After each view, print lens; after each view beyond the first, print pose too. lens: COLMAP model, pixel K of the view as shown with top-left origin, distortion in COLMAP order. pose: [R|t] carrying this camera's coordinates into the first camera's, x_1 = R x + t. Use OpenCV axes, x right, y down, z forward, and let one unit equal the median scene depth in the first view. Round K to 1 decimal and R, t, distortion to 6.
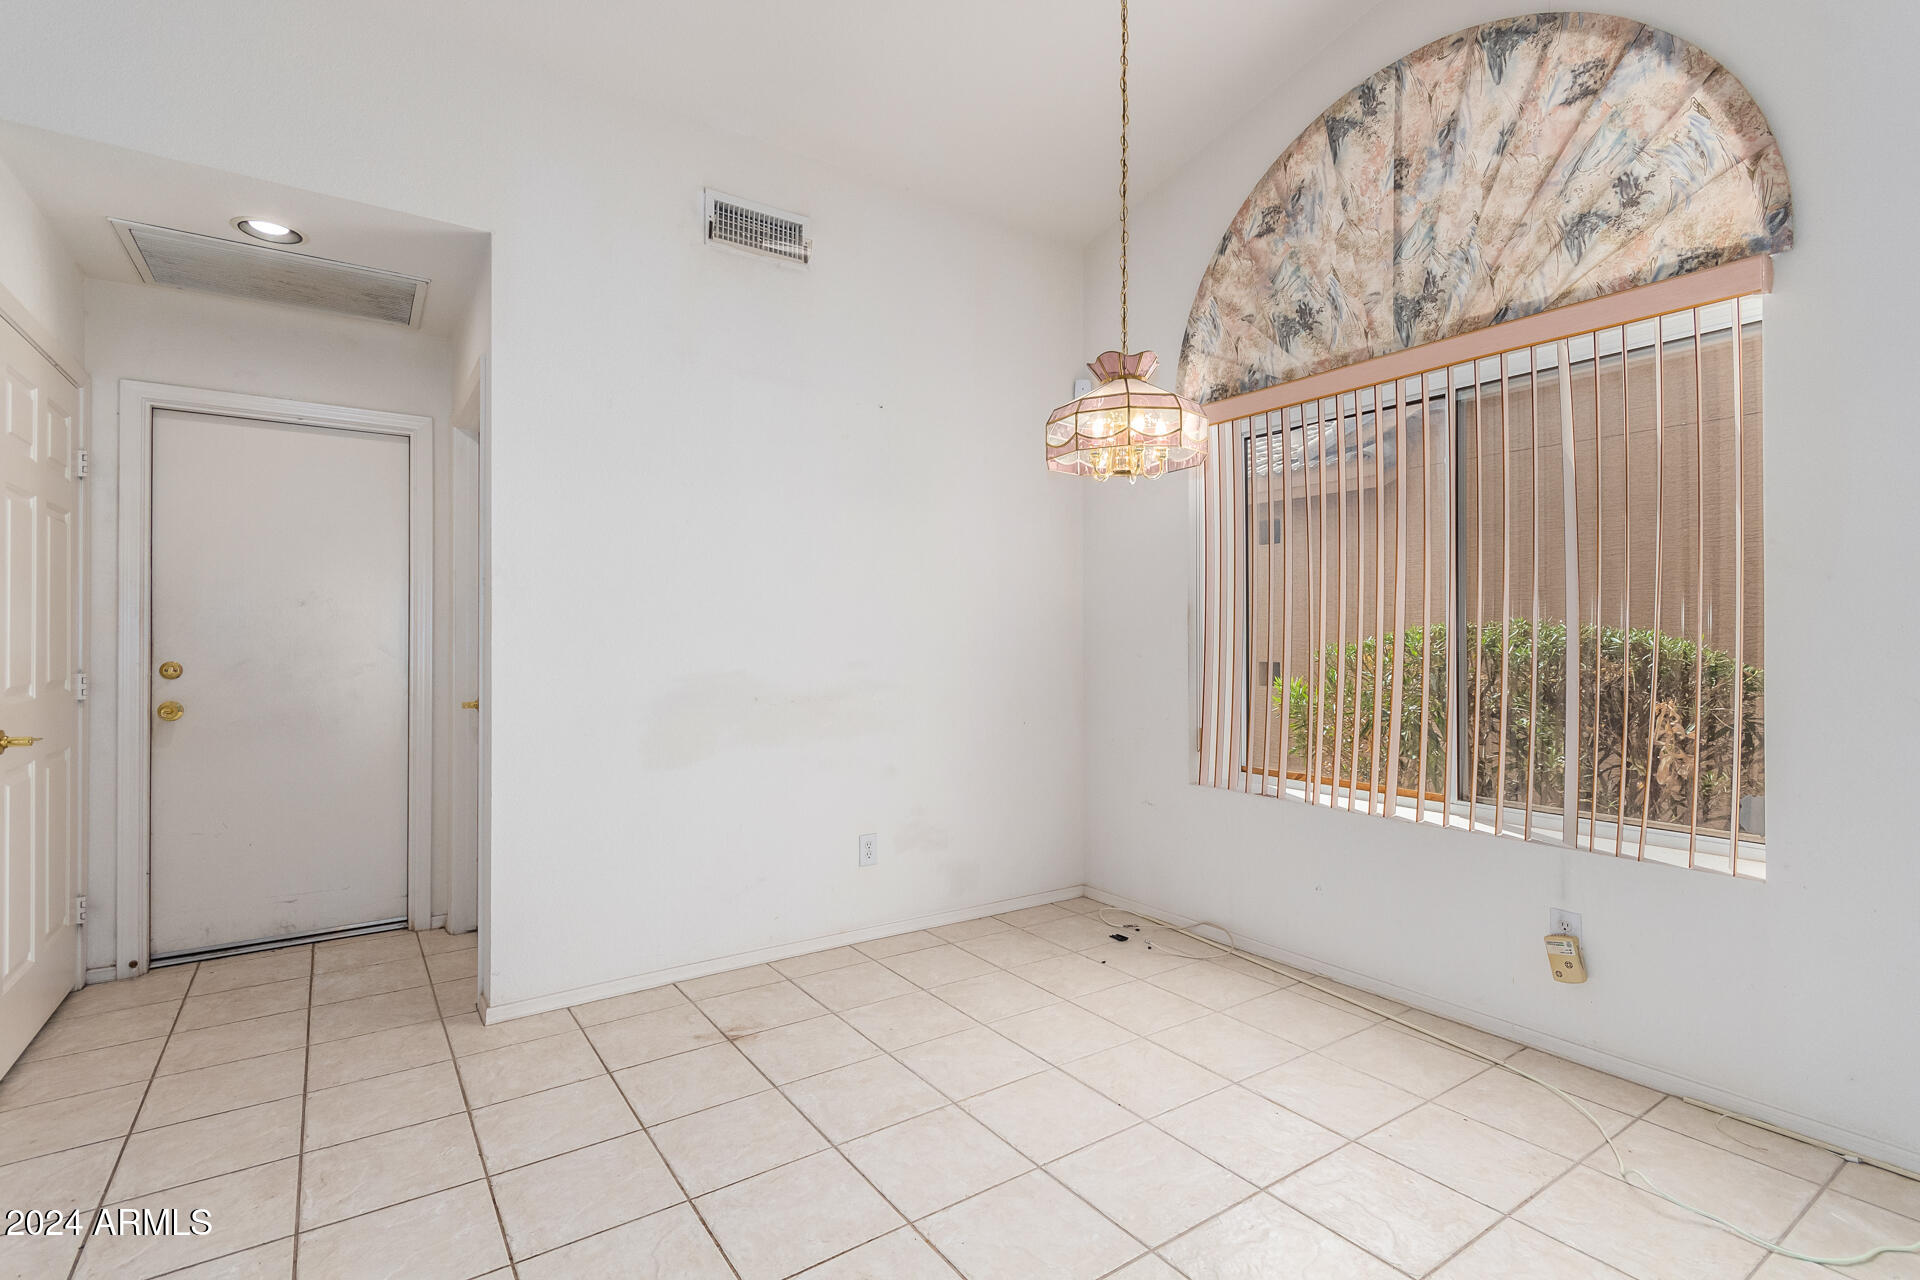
lens RADIAL K [[887.9, 0, 953.2], [0, 887.9, 636.9], [0, 0, 1]] dist [0.002399, 0.000460]
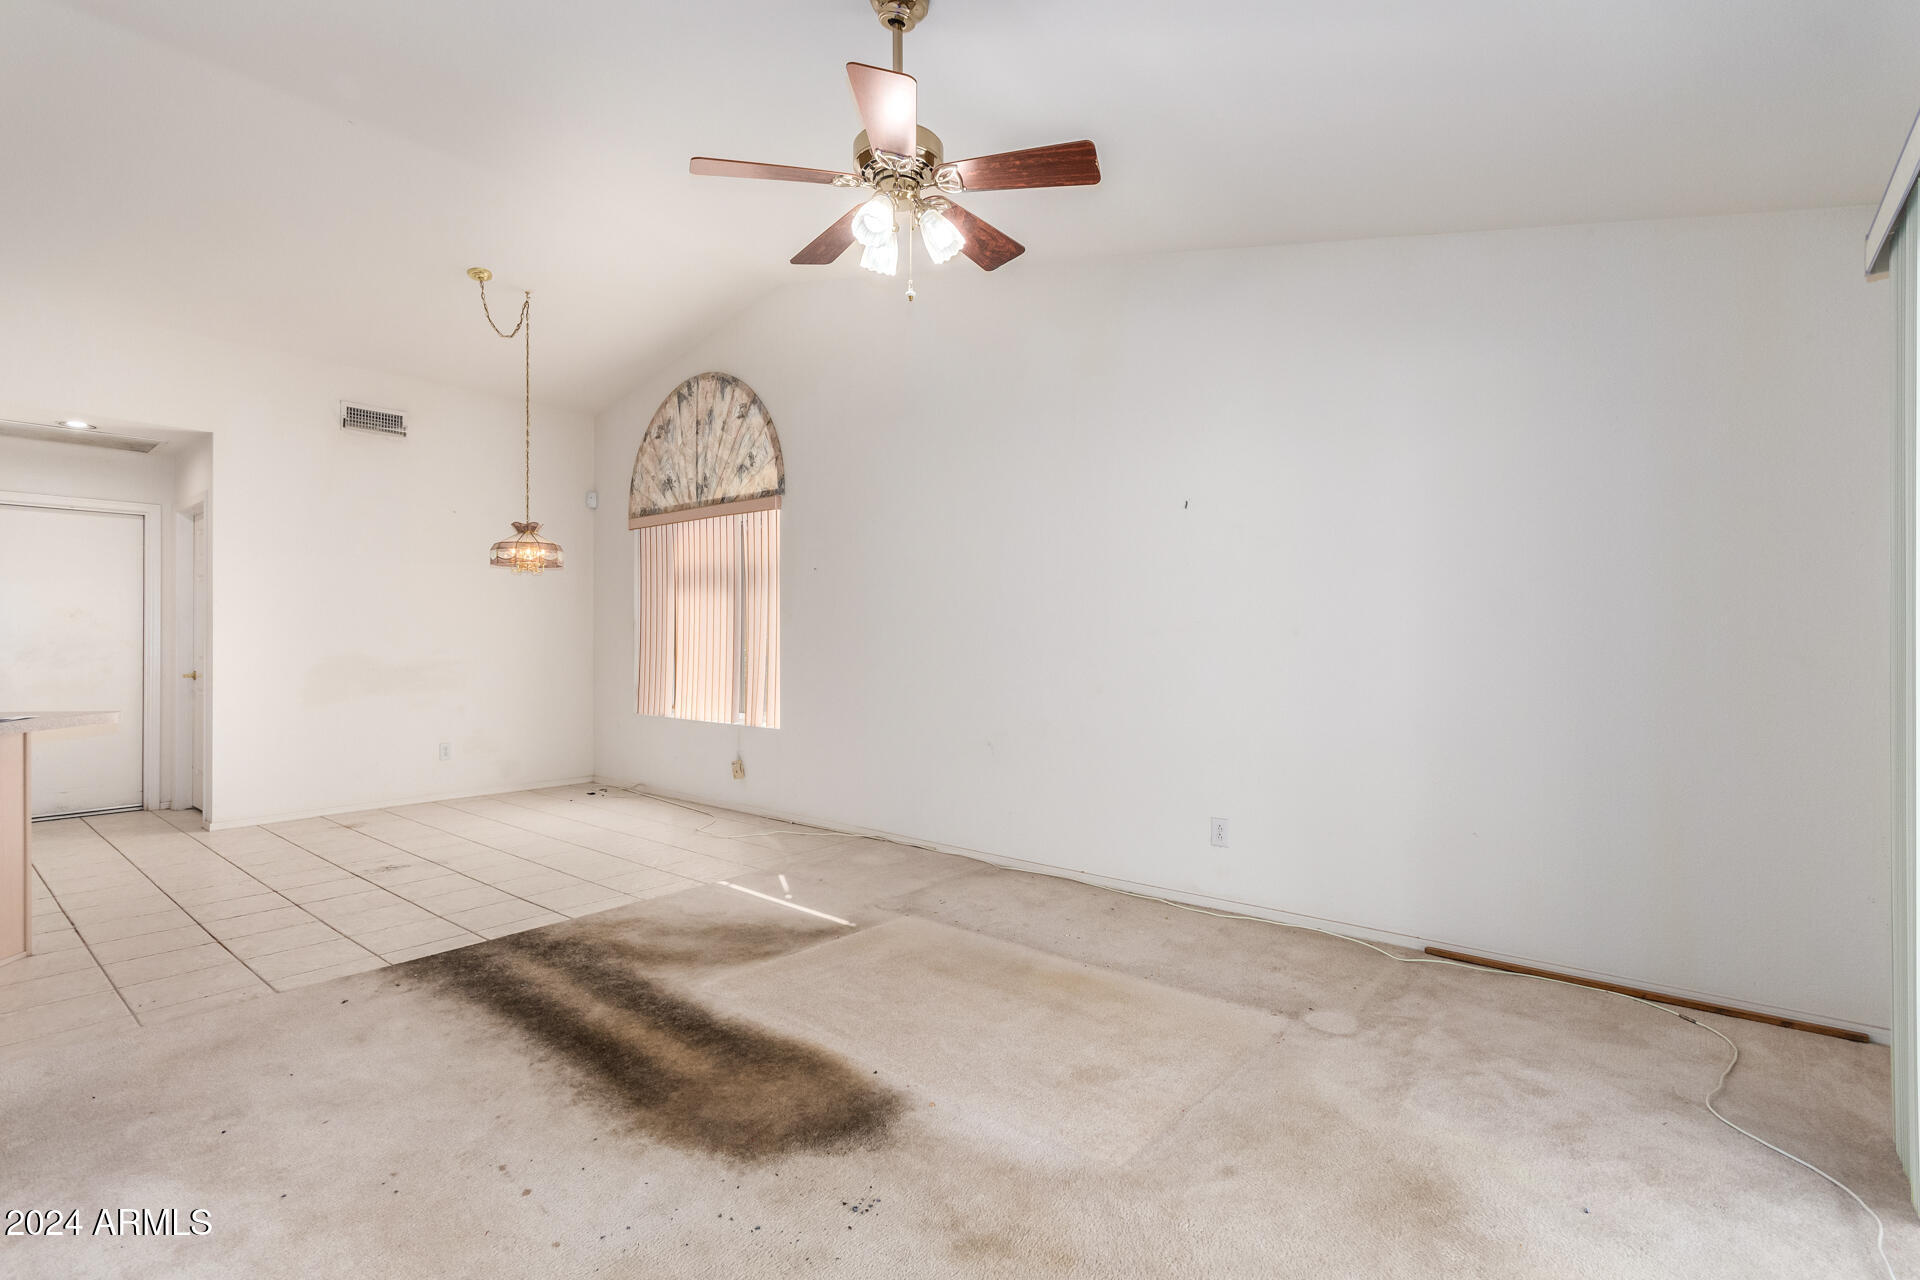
lens RADIAL K [[894.5, 0, 956.1], [0, 894.5, 633.5], [0, 0, 1]] dist [-0.000836, 0.000062]
pose [[0.964680, 0.000765, 0.263425, 0.530169], [-0.000595, 1.000000, -0.000726, -0.006313], [-0.263425, 0.000544, 0.964680, -1.297475]]
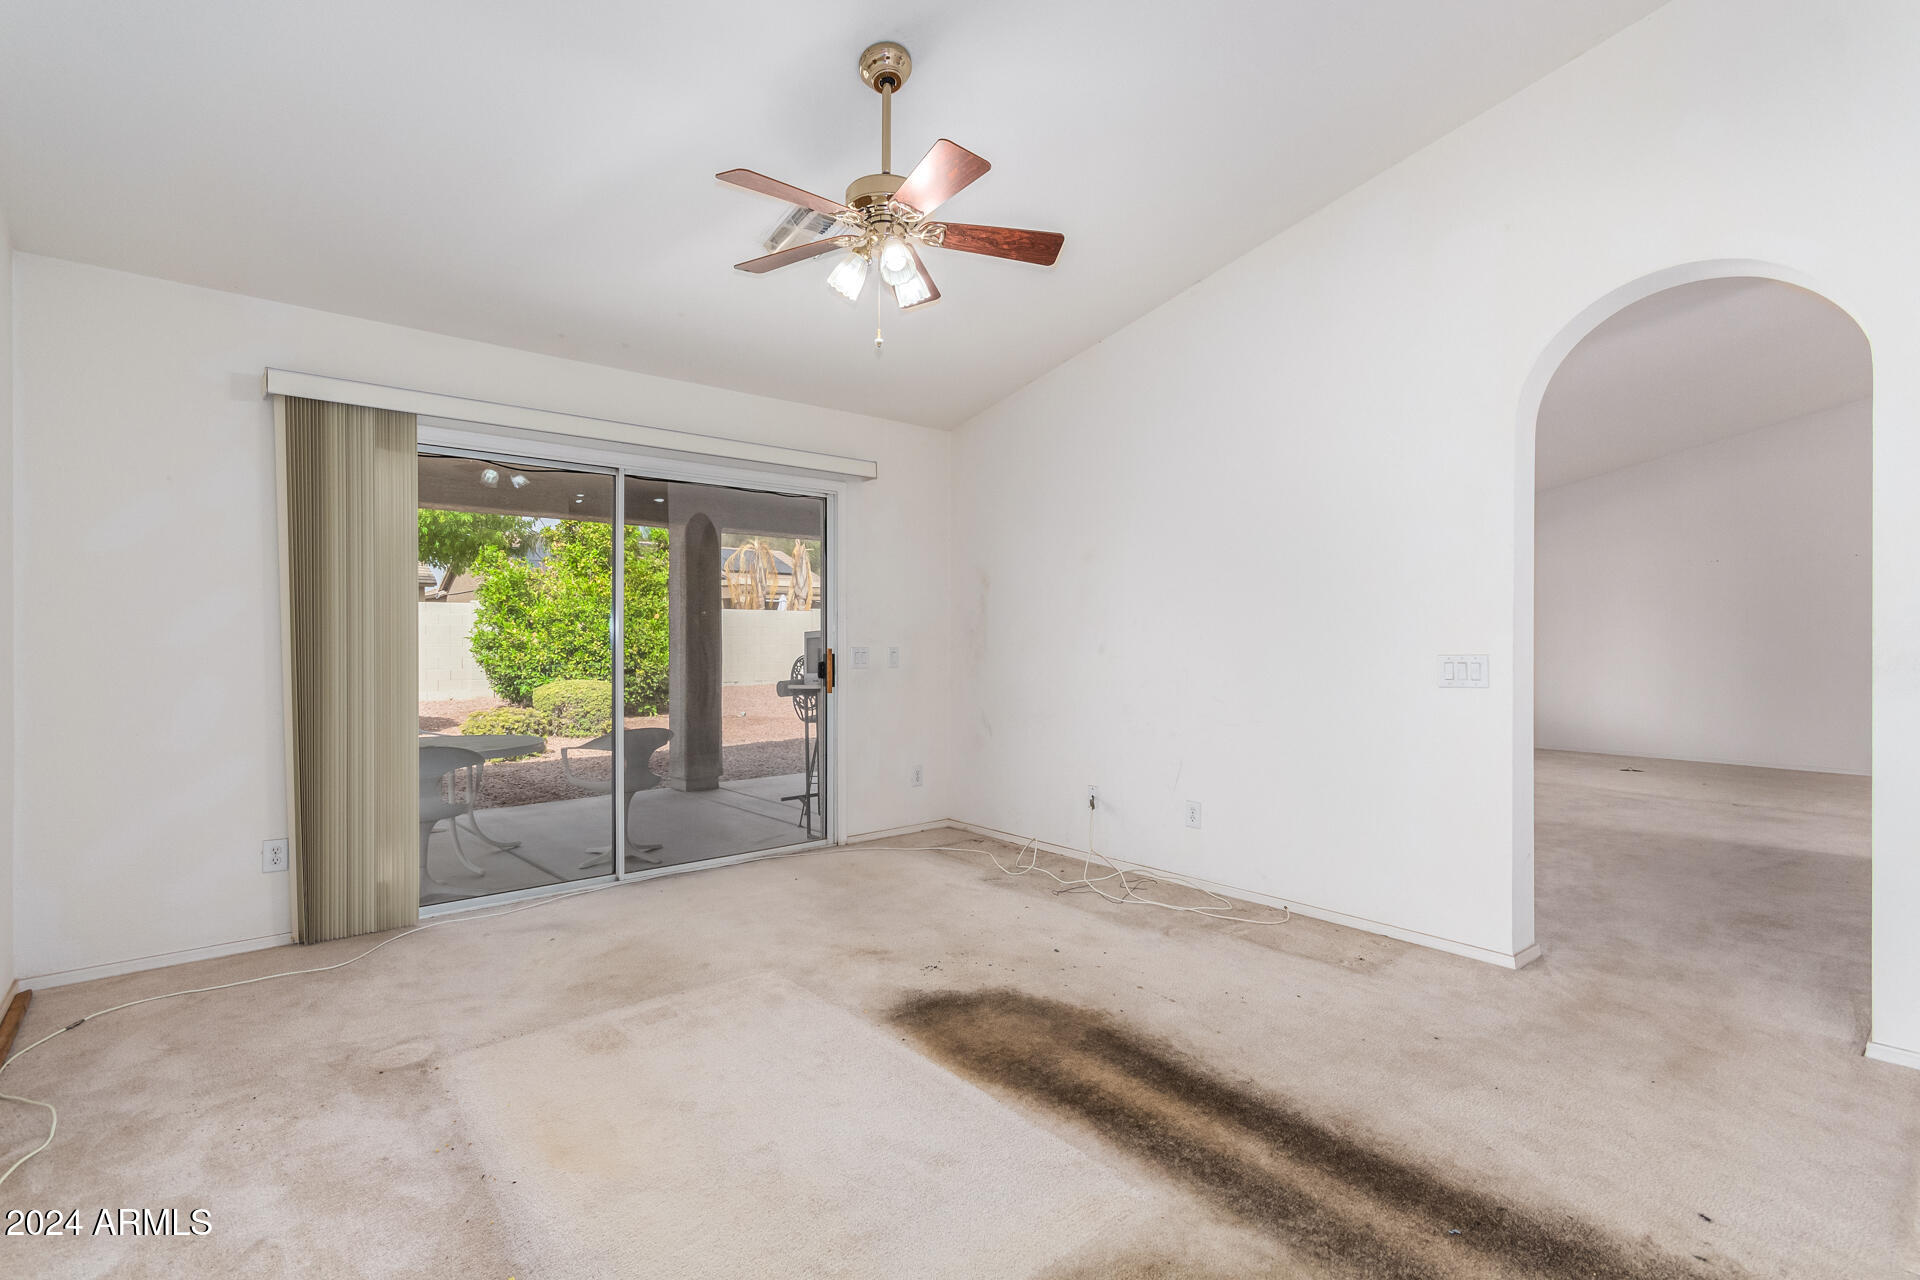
lens RADIAL K [[897.3, 0, 933.9], [0, 897.3, 639.3], [0, 0, 1]] dist [0.002524, 0.000949]
pose [[-0.996278, 0.000585, -0.086192, 0.724335], [0.000361, 0.999996, 0.002622, -0.000936], [0.086193, 0.002582, -0.996275, 0.419996]]
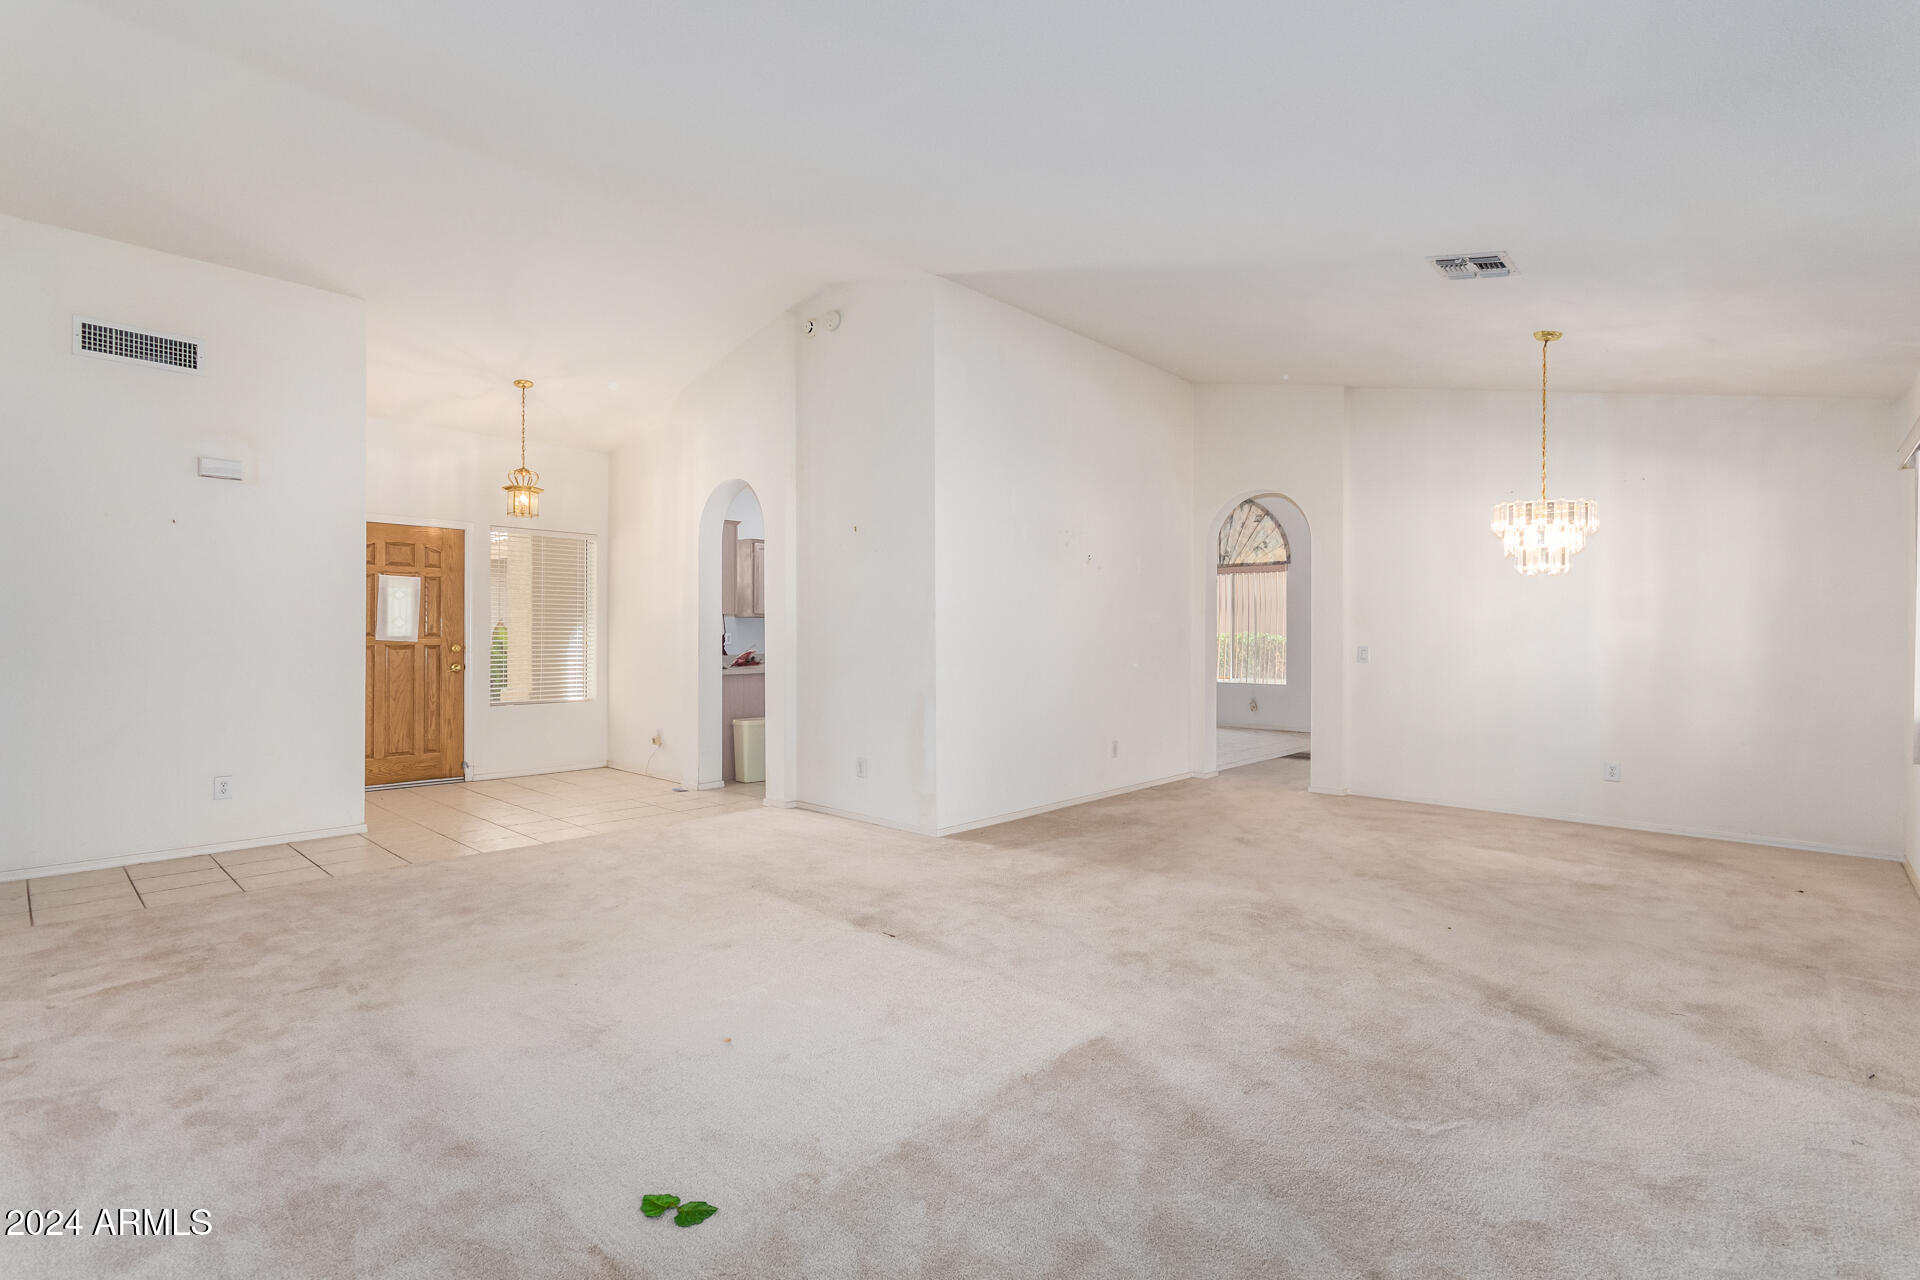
lens RADIAL K [[897.3, 0, 933.9], [0, 897.3, 639.3], [0, 0, 1]] dist [0.002524, 0.000949]
pose [[0.981455, 0.003180, 0.191666, -1.570845], [-0.003971, 0.999985, 0.003744, 0.000891], [-0.191651, -0.004435, 0.981453, -2.787196]]
